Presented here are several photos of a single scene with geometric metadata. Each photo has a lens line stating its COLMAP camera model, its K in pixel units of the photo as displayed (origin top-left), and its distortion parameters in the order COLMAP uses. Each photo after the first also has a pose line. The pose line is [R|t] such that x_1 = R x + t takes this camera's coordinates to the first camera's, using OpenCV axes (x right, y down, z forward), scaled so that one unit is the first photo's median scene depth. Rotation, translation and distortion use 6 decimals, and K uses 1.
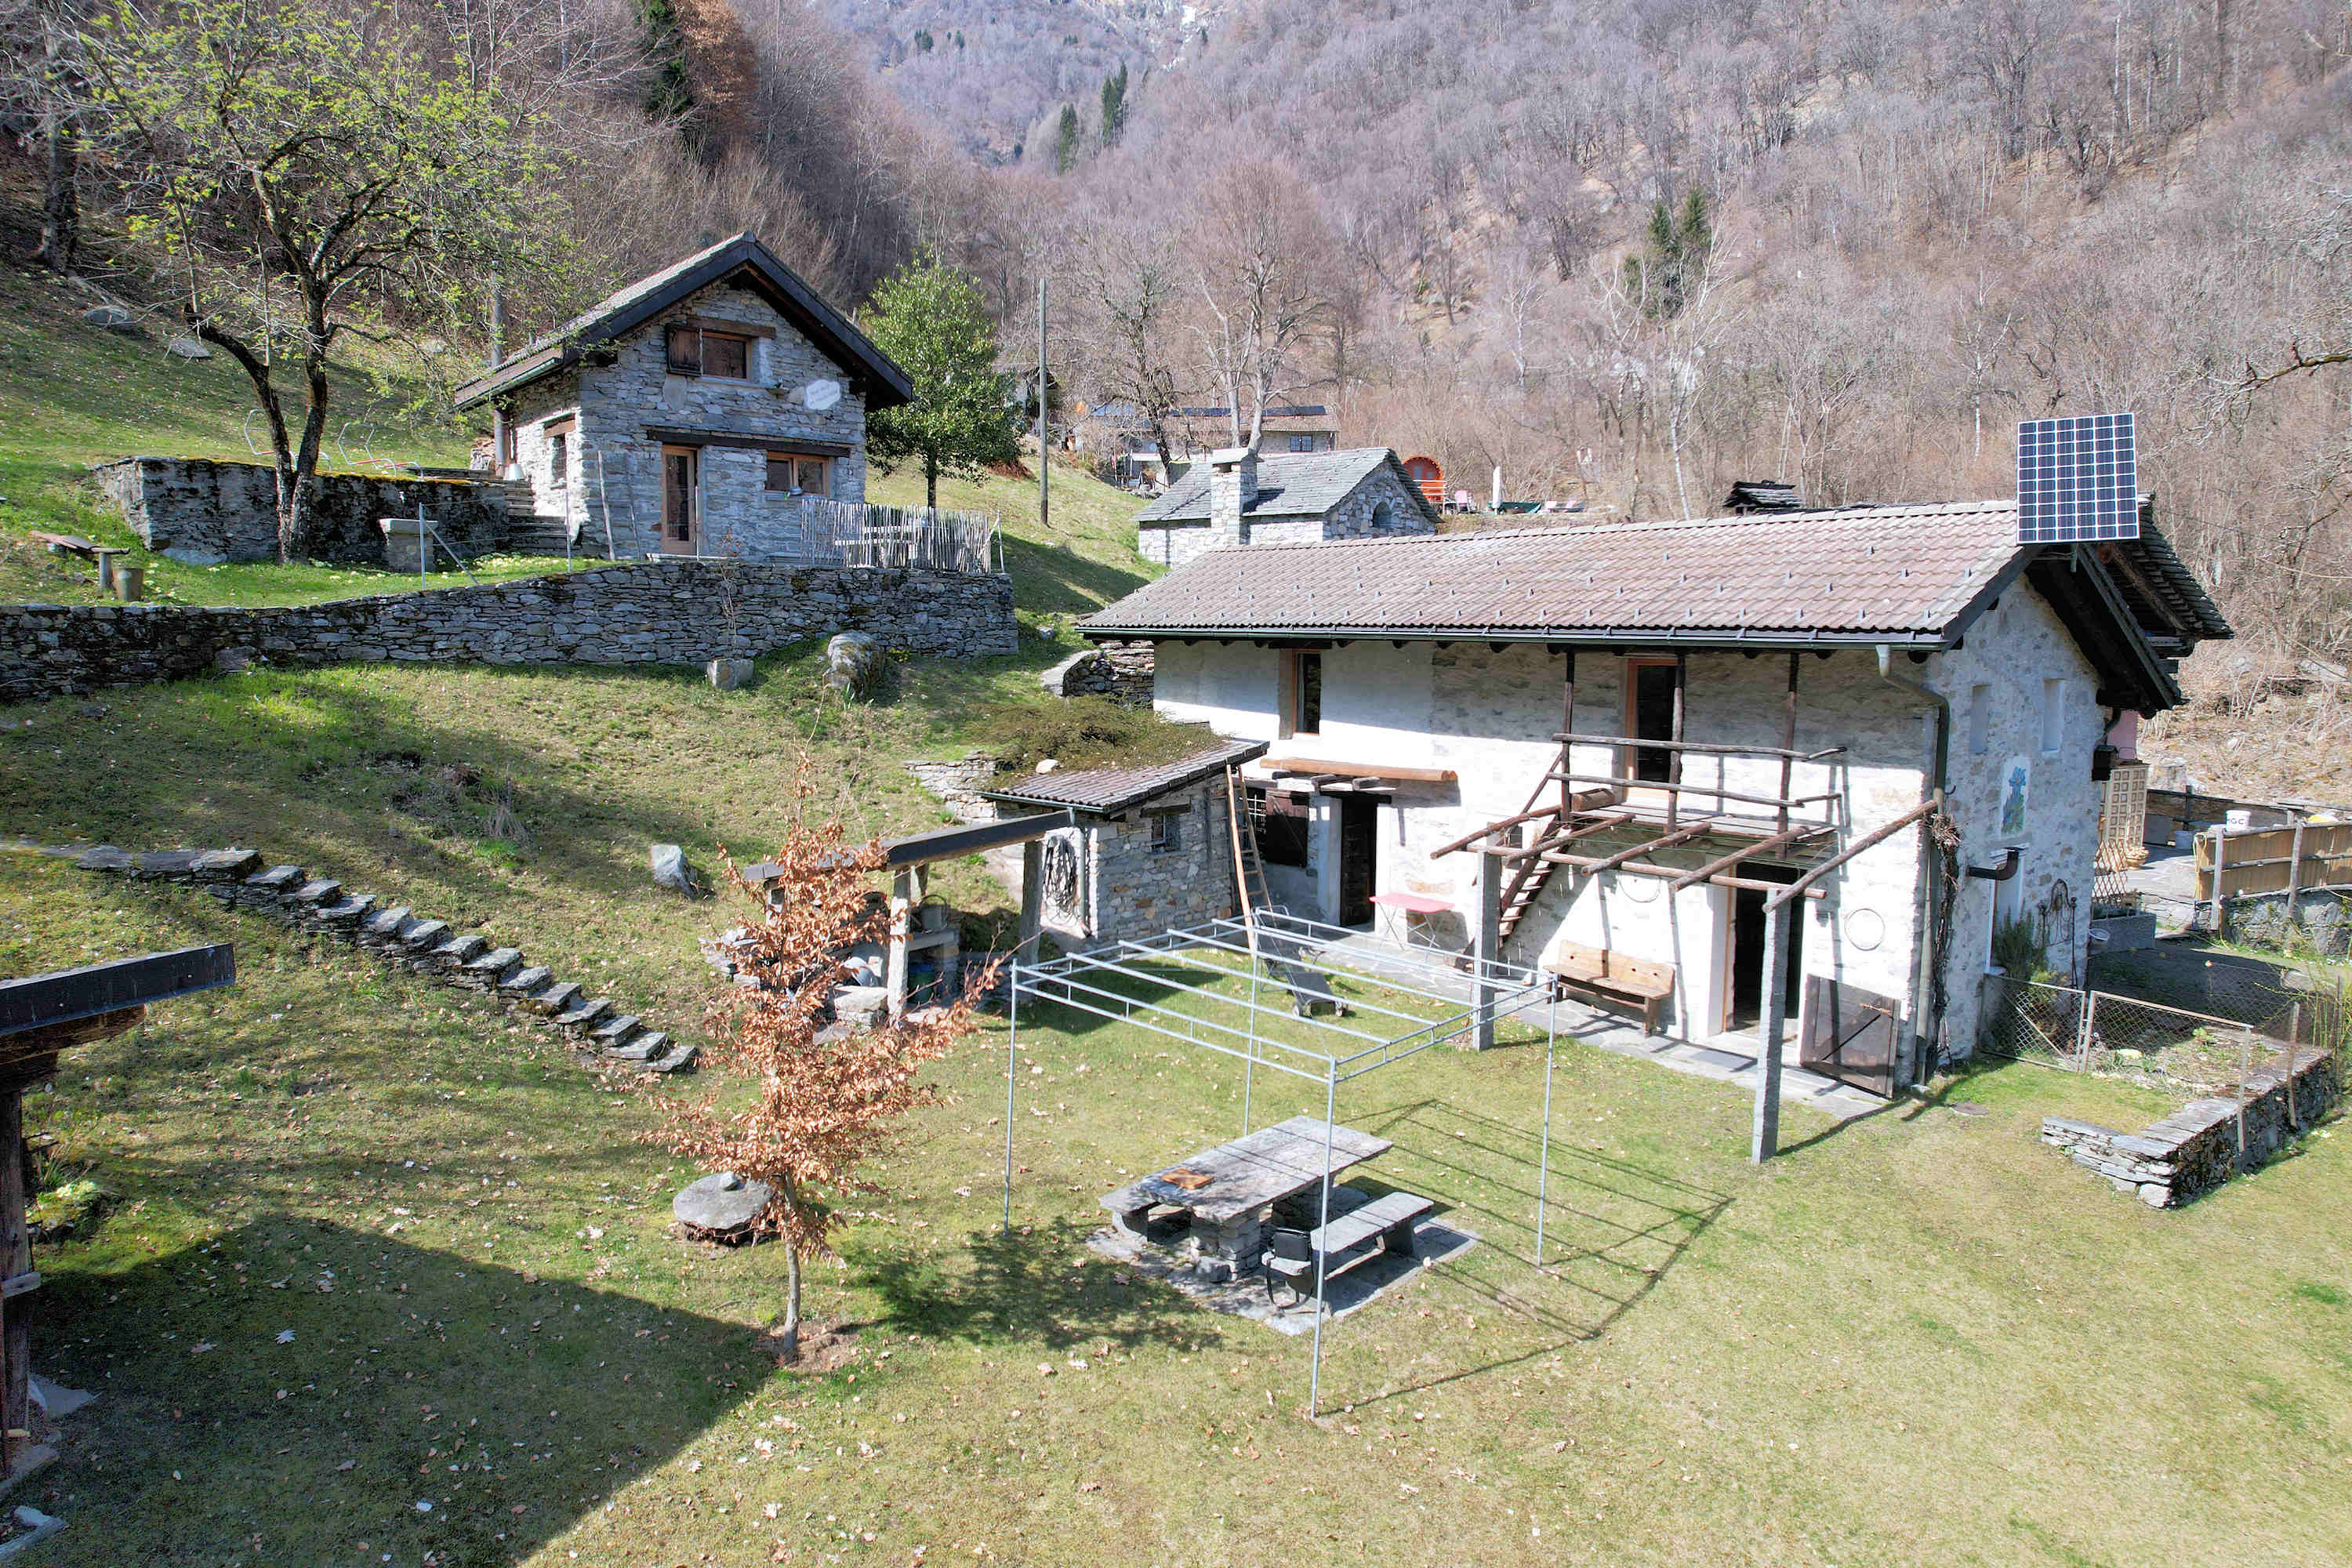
lens RADIAL K [[1495.1, 0, 1176.0], [0, 1495.1, 784.0], [0, 0, 1]] dist [-0.078556, 0.065641]
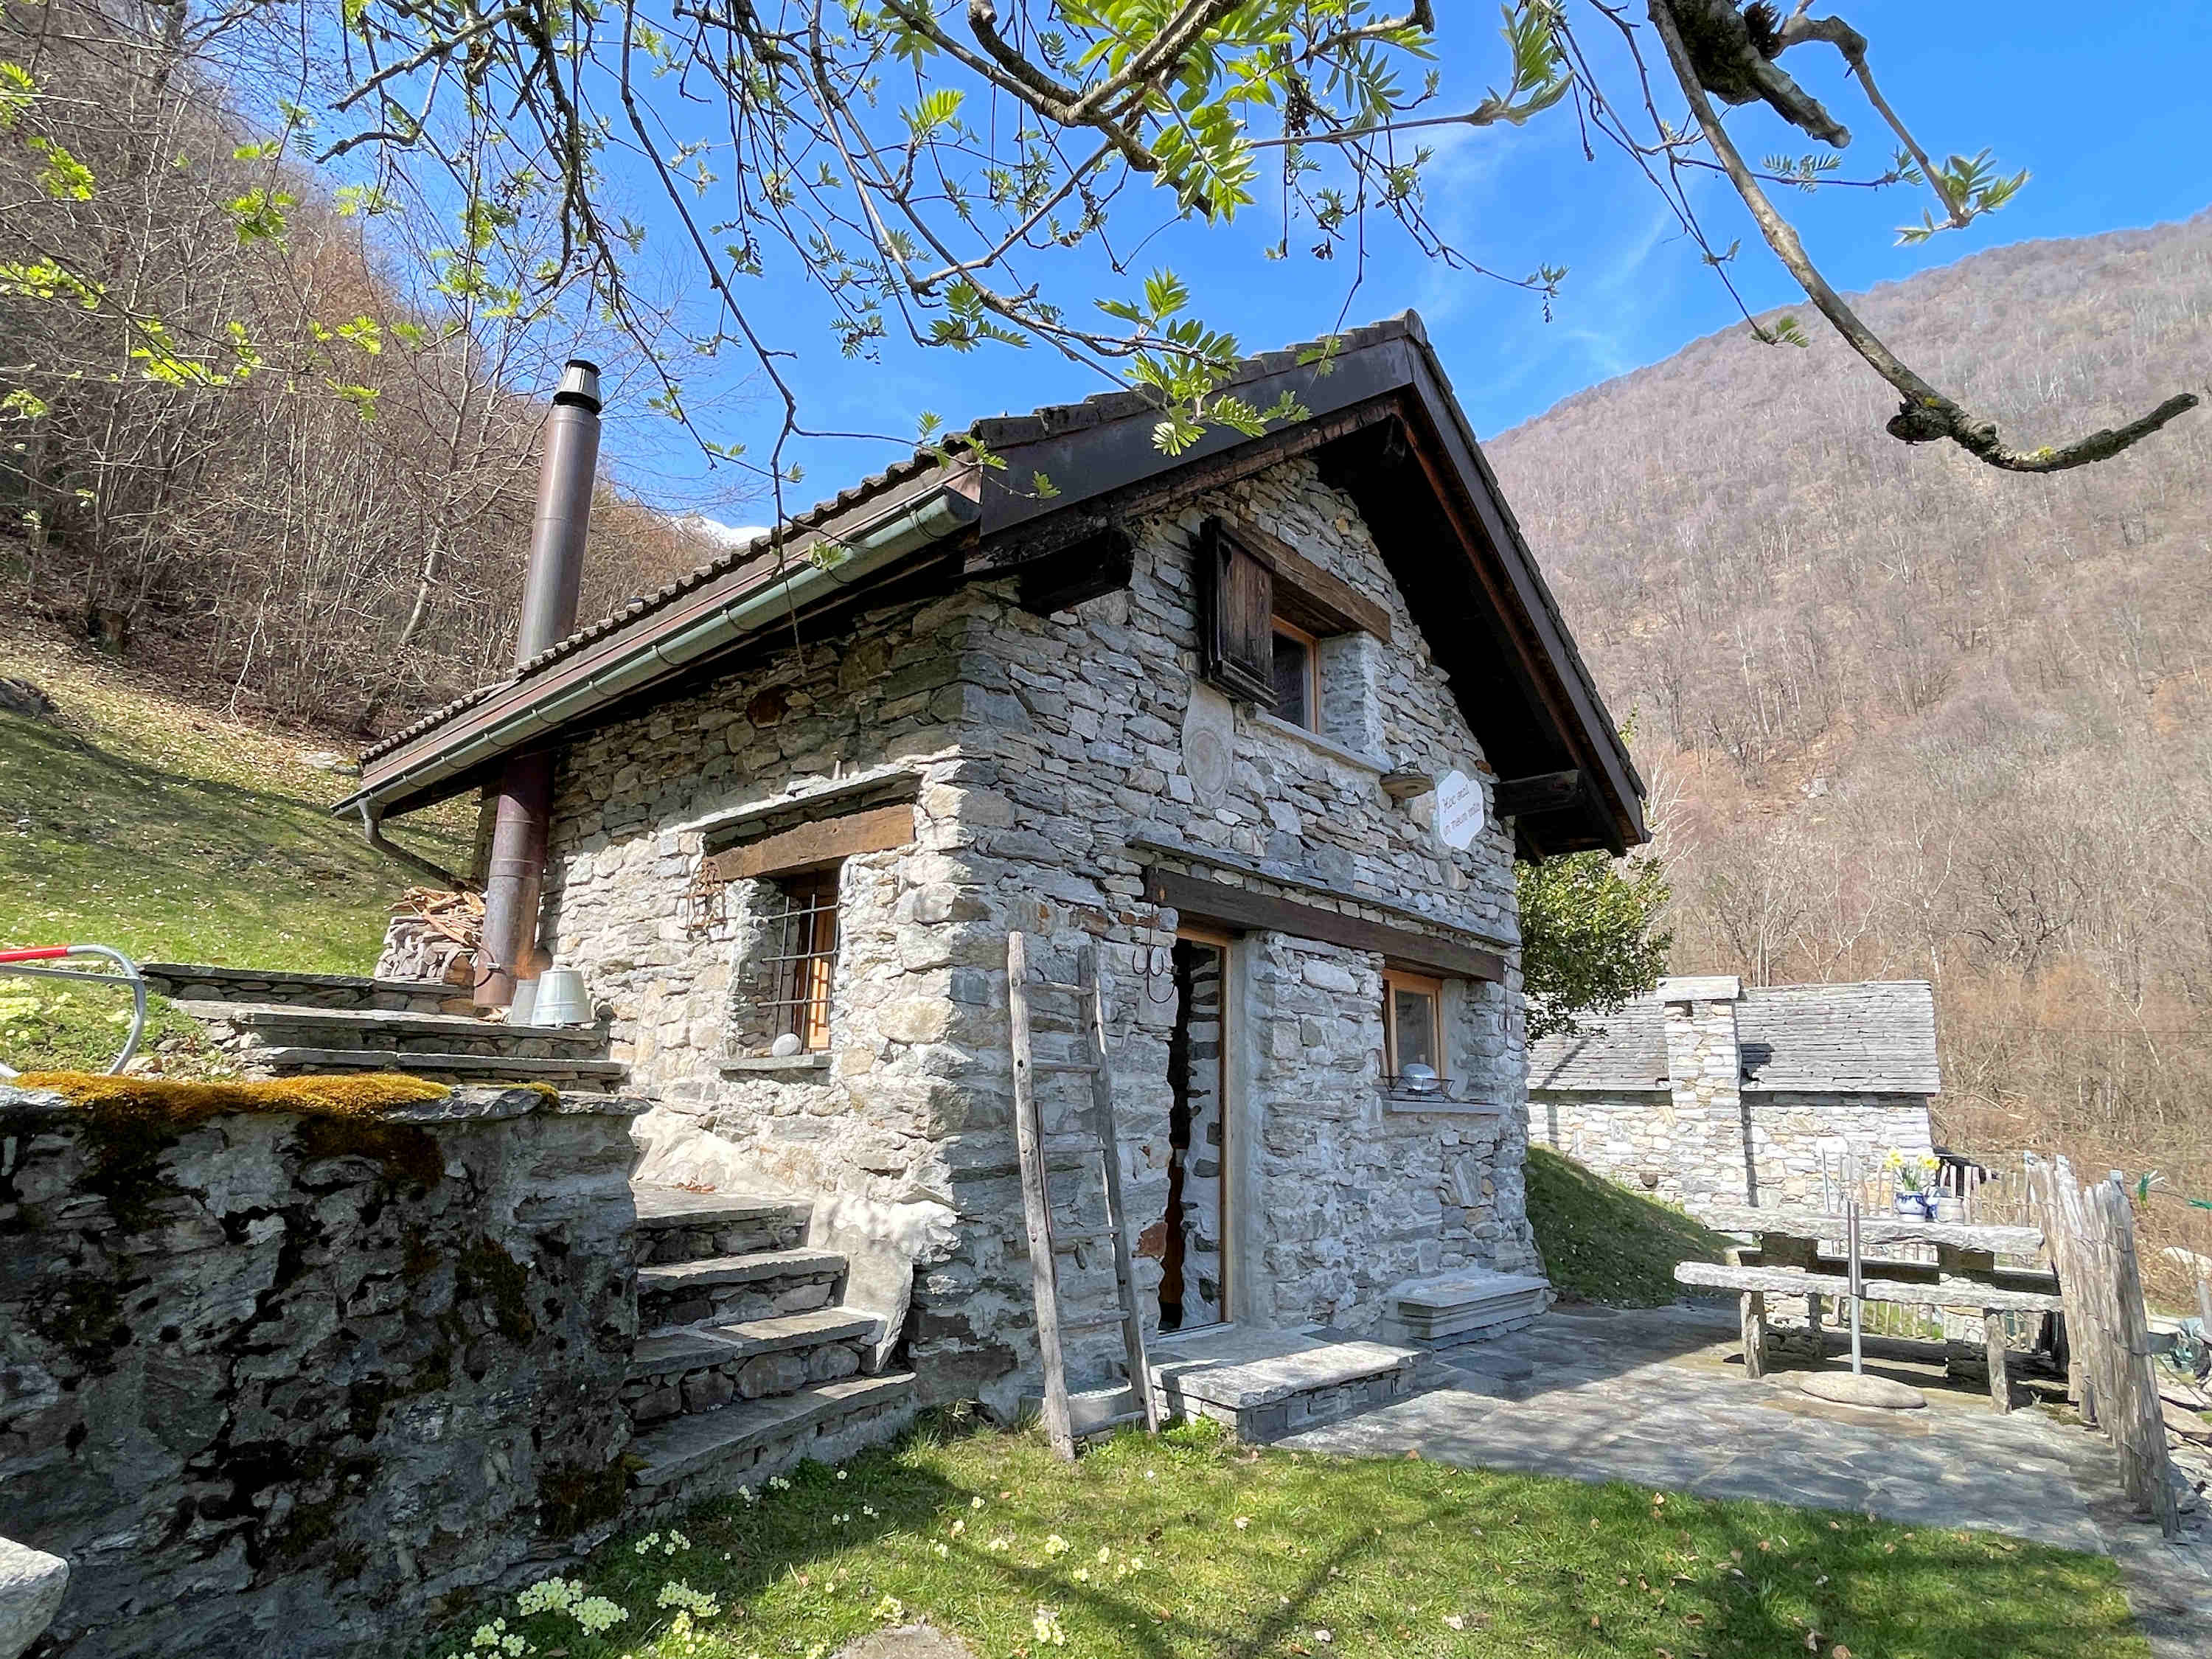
lens RADIAL K [[1244.4, 0, 1106.0], [0, 1244.4, 829.5], [0, 0, 1]] dist [0.002020, 0.000055]
pose [[0.992972, 0.040280, 0.111286, -0.385843], [-0.001898, 0.945600, -0.325325, -0.170714], [-0.118337, 0.322827, 0.939031, 0.779048]]
